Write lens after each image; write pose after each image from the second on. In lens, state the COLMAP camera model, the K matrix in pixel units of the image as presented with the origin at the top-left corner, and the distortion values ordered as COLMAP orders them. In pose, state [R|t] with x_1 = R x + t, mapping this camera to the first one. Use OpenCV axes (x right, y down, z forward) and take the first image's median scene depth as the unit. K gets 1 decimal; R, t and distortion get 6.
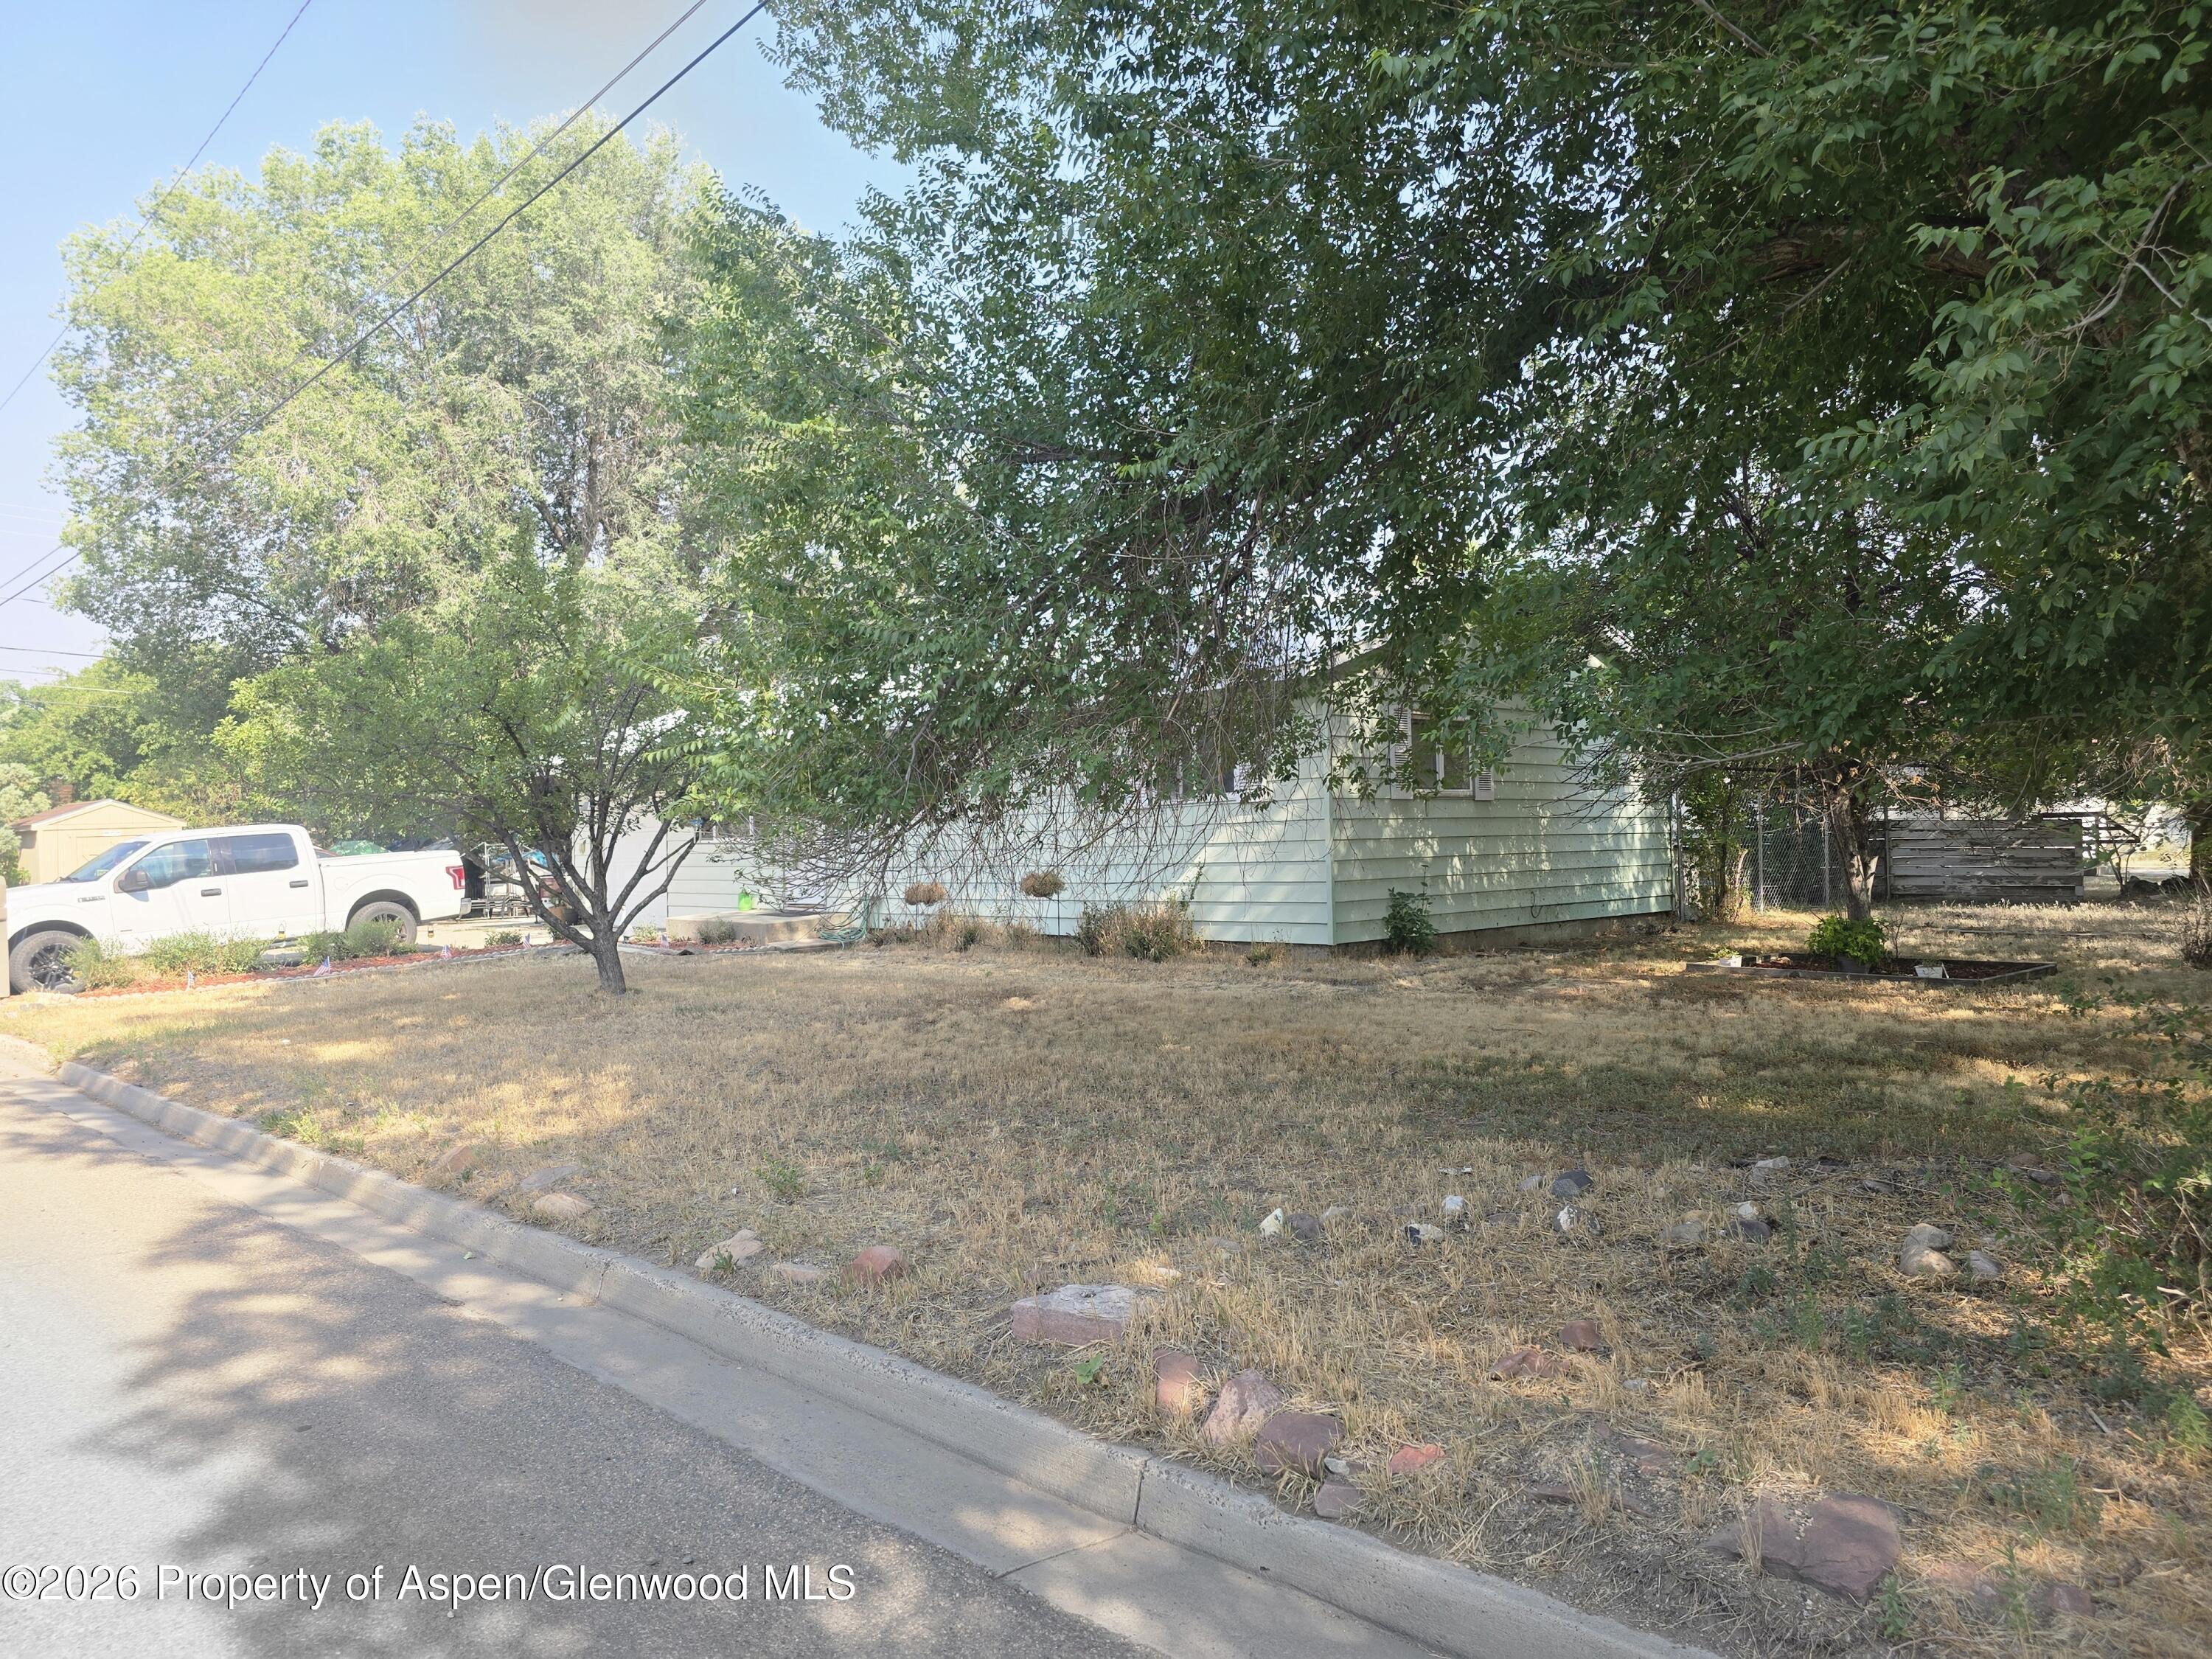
lens RADIAL K [[1478.7, 0, 1068.8], [0, 1478.7, 778.0], [0, 0, 1]] dist [0.059694, -0.055261]
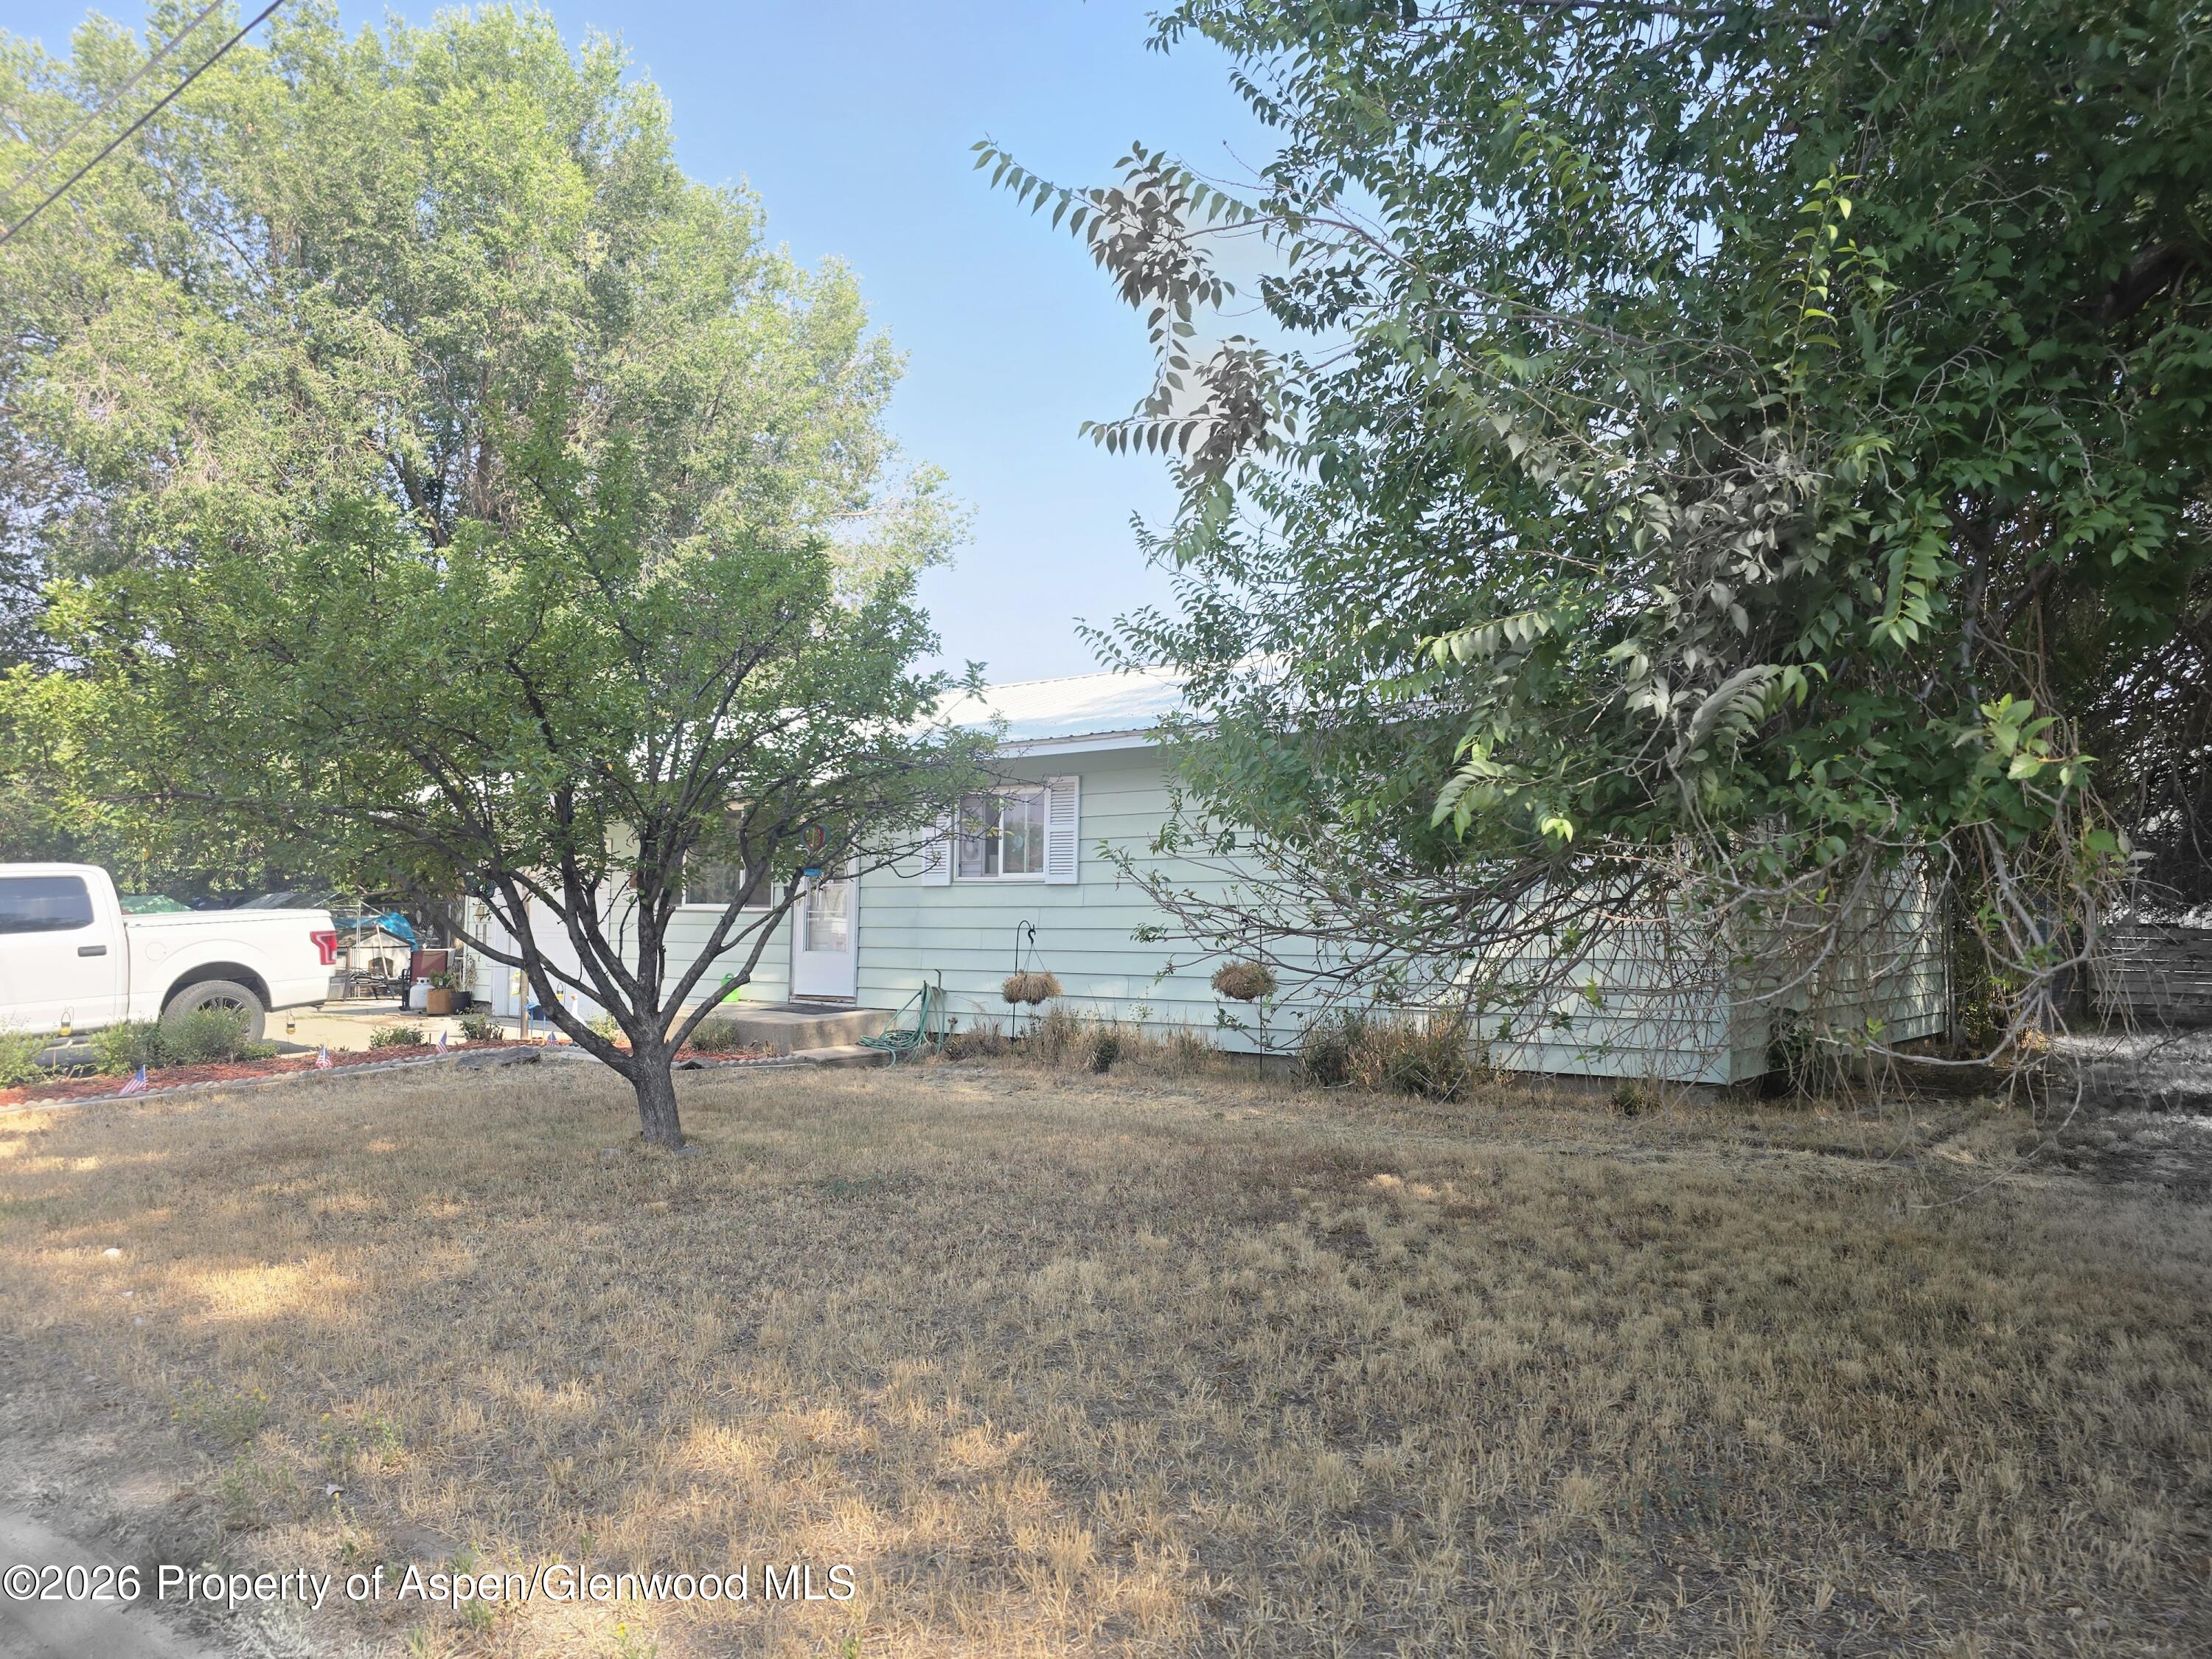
lens RADIAL K [[1478.7, 0, 1100.9], [0, 1478.7, 814.6], [0, 0, 1]] dist [0.059694, -0.055261]
pose [[0.989693, 0.040609, 0.137328, -0.203865], [-0.036007, 0.998709, -0.035834, 0.021638], [-0.138606, 0.030520, 0.989877, 0.335781]]
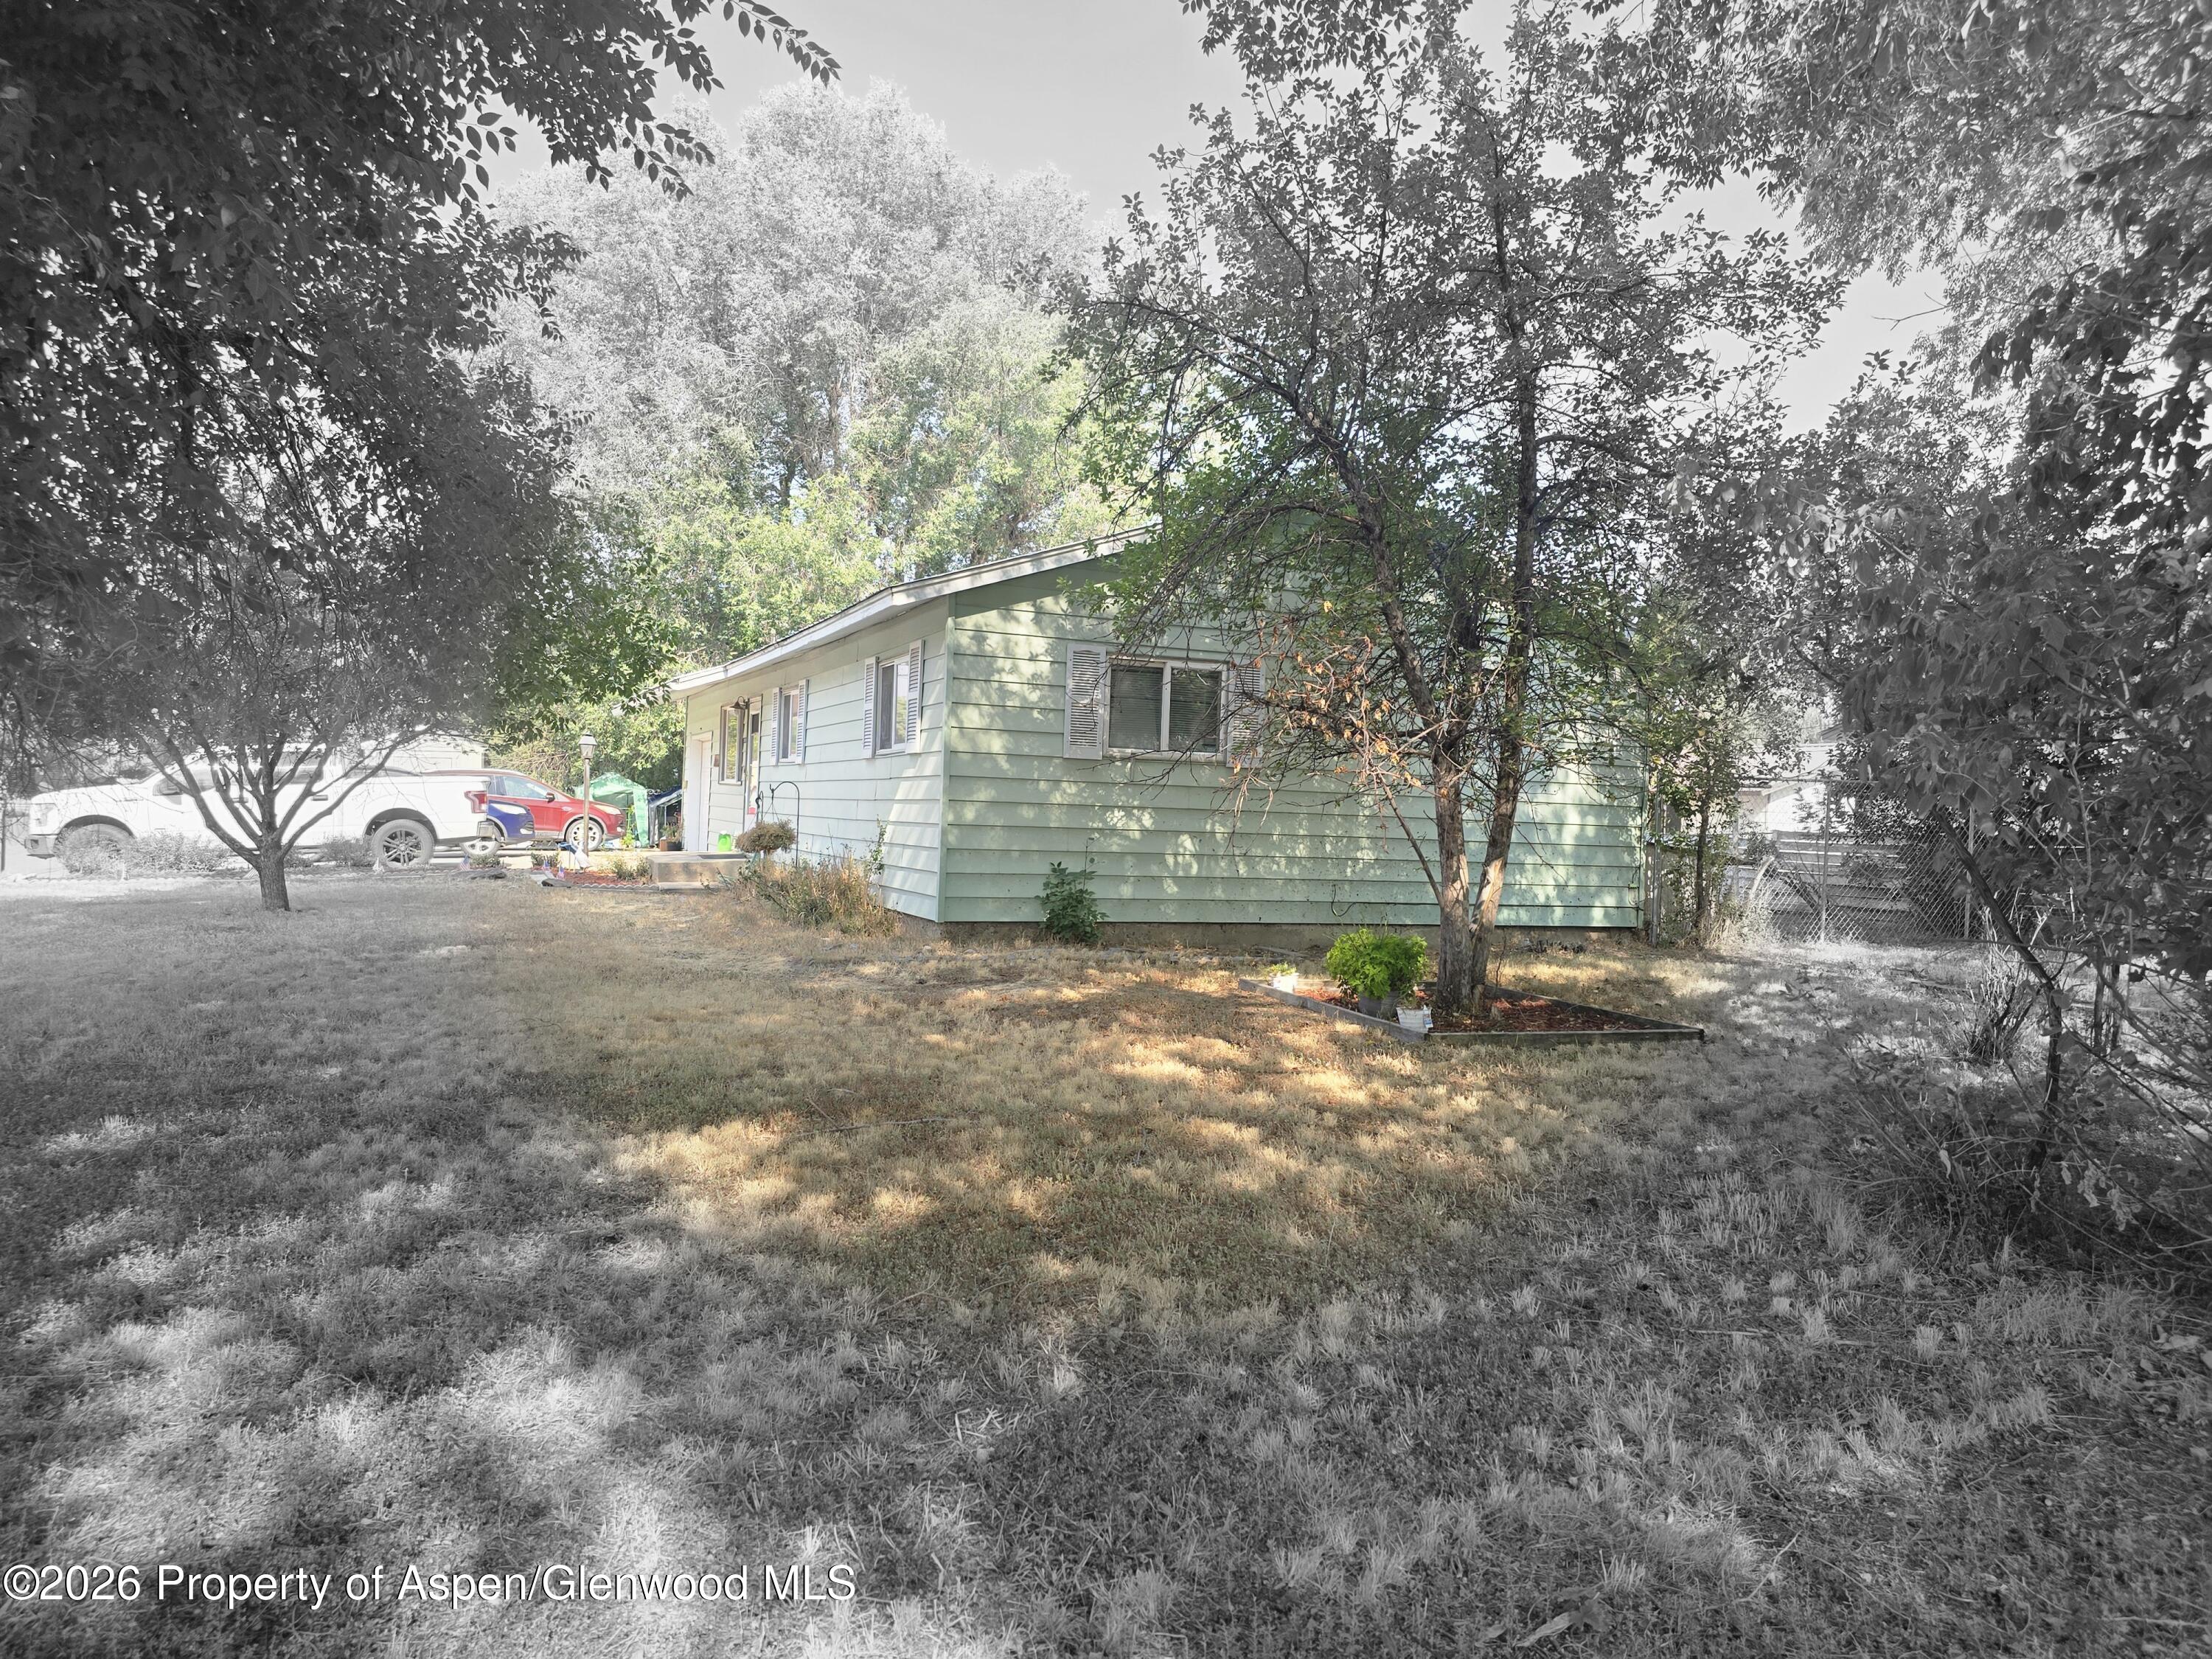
lens RADIAL K [[1478.7, 0, 1107.4], [0, 1478.7, 827.4], [0, 0, 1]] dist [0.059694, -0.055261]
pose [[0.938402, 0.060868, -0.340141, 0.520261], [-0.042828, 0.997261, 0.060303, 0.002308], [0.342880, -0.042021, 0.938439, 0.221367]]
